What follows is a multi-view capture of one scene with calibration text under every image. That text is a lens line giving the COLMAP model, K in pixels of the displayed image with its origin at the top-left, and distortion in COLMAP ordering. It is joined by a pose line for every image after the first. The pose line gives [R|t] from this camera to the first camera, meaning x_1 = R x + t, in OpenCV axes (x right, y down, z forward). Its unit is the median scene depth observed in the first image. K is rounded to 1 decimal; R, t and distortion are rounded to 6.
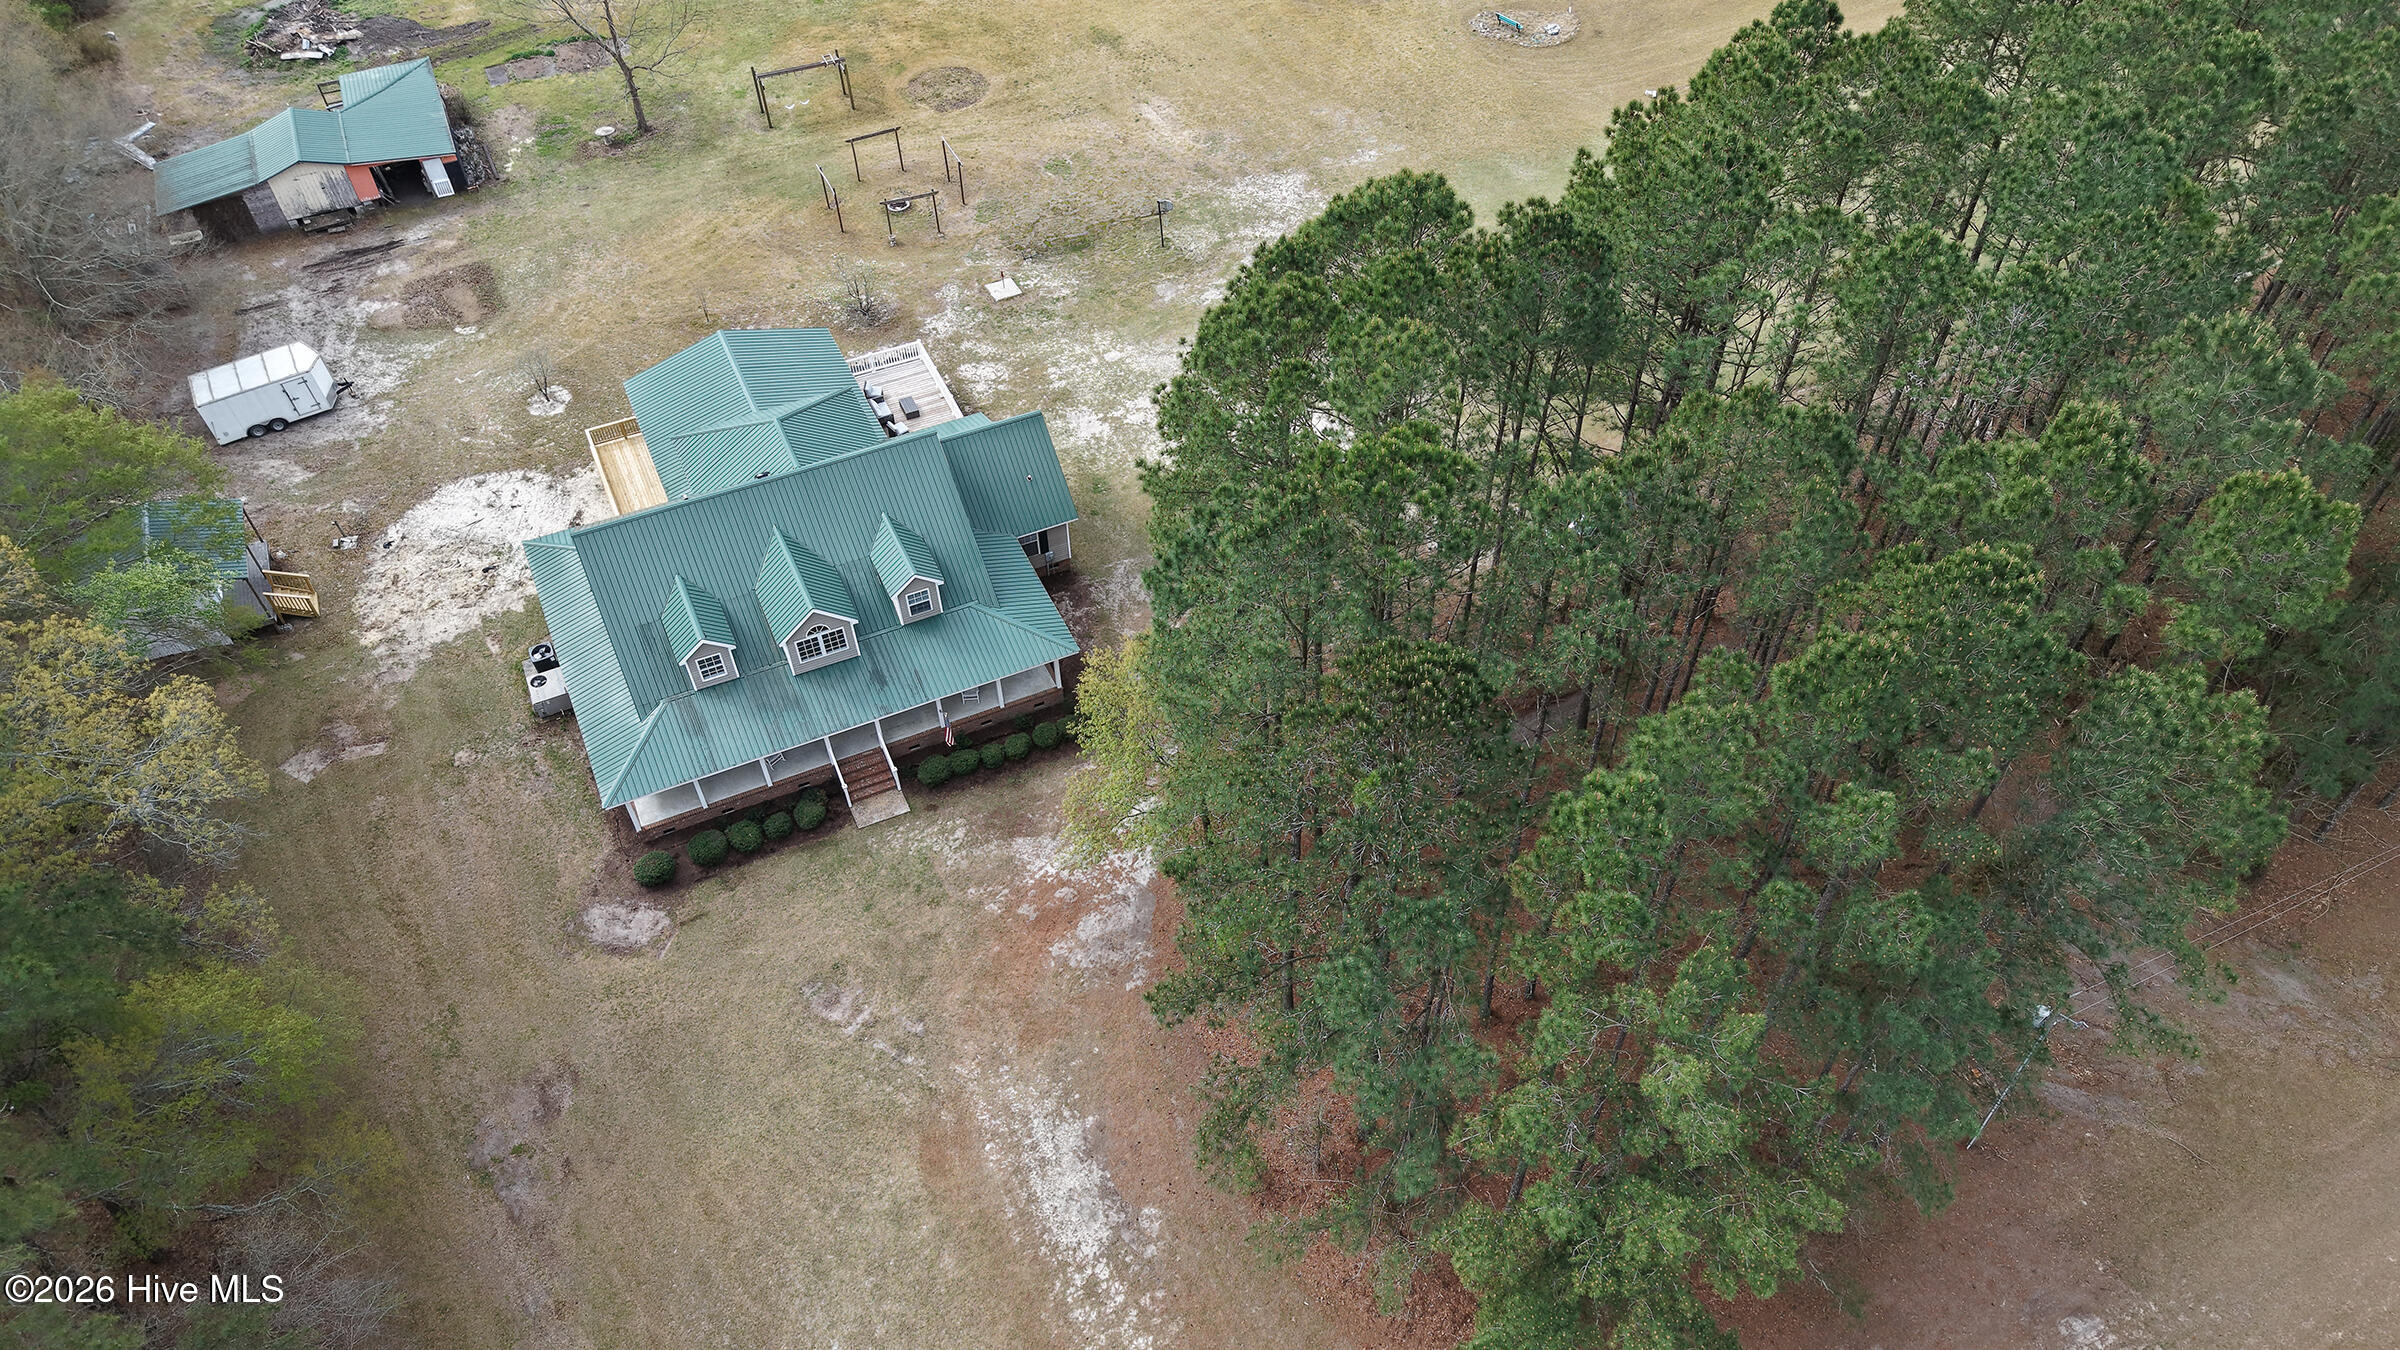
lens RADIAL K [[1714.5, 0, 1243.9], [0, 1714.5, 703.9], [0, 0, 1]] dist [0.036894, -0.045837]
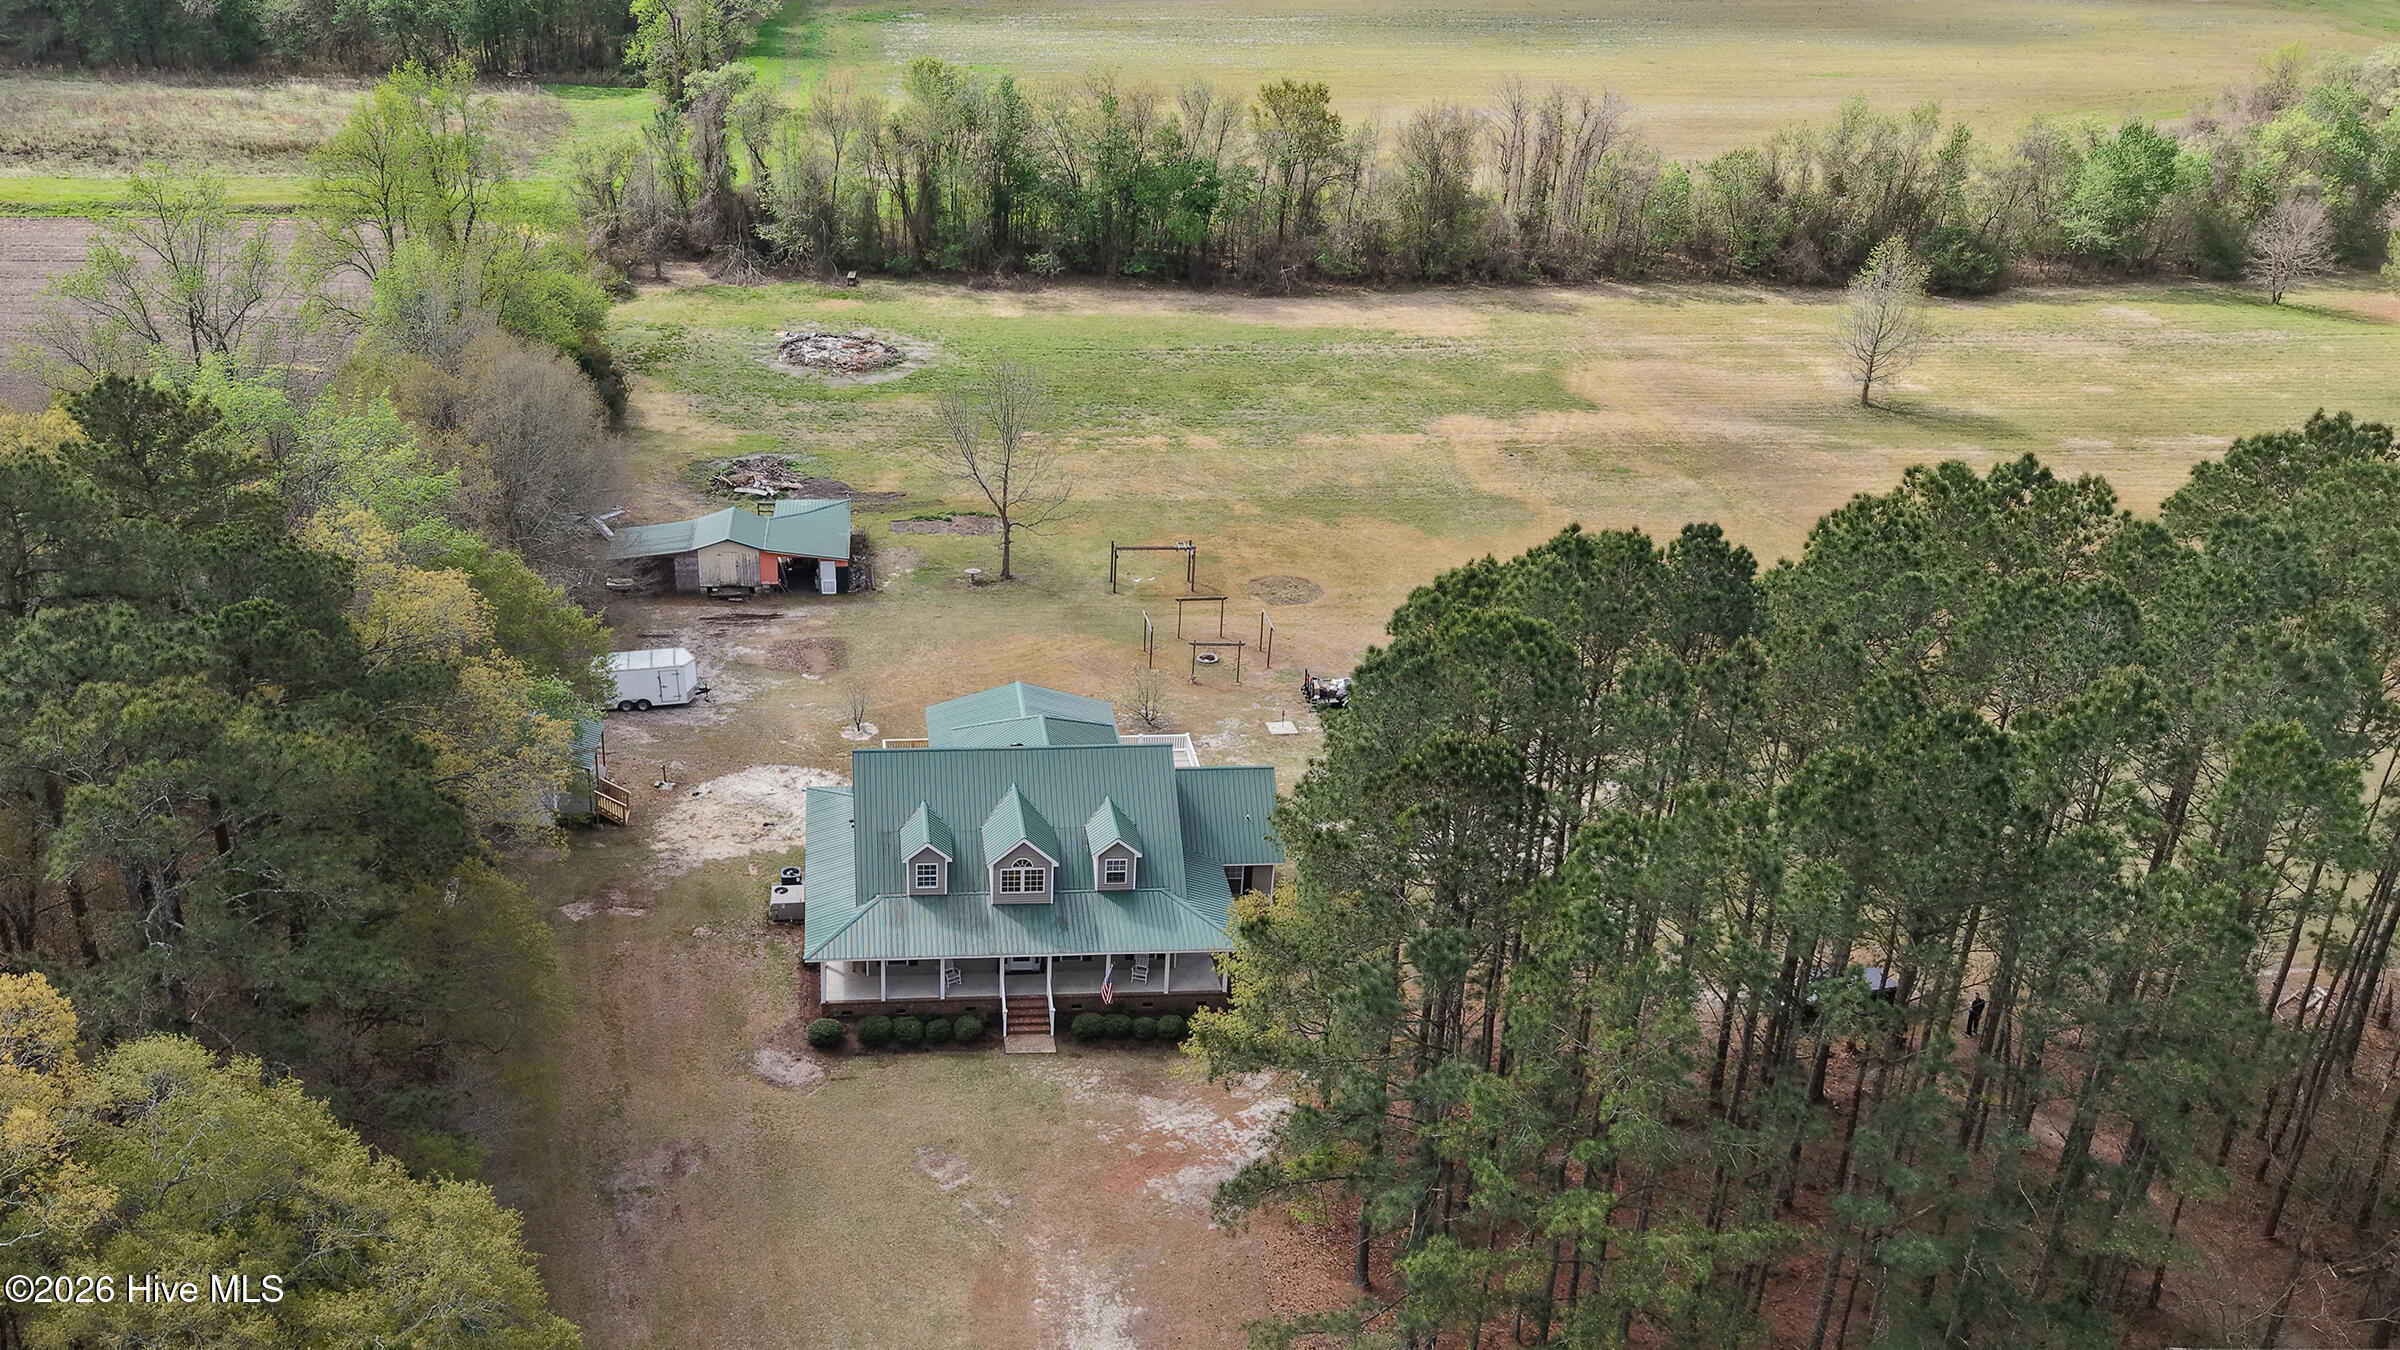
lens RADIAL K [[2151.4, 0, 972.3], [0, 2151.4, 688.7], [0, 0, 1]] dist [0.123764, -0.022513]
pose [[0.925943, 0.160147, -0.342028, 0.158383], [-0.288197, 0.884920, -0.365867, 0.328094], [0.244075, 0.437343, 0.865539, -0.234713]]
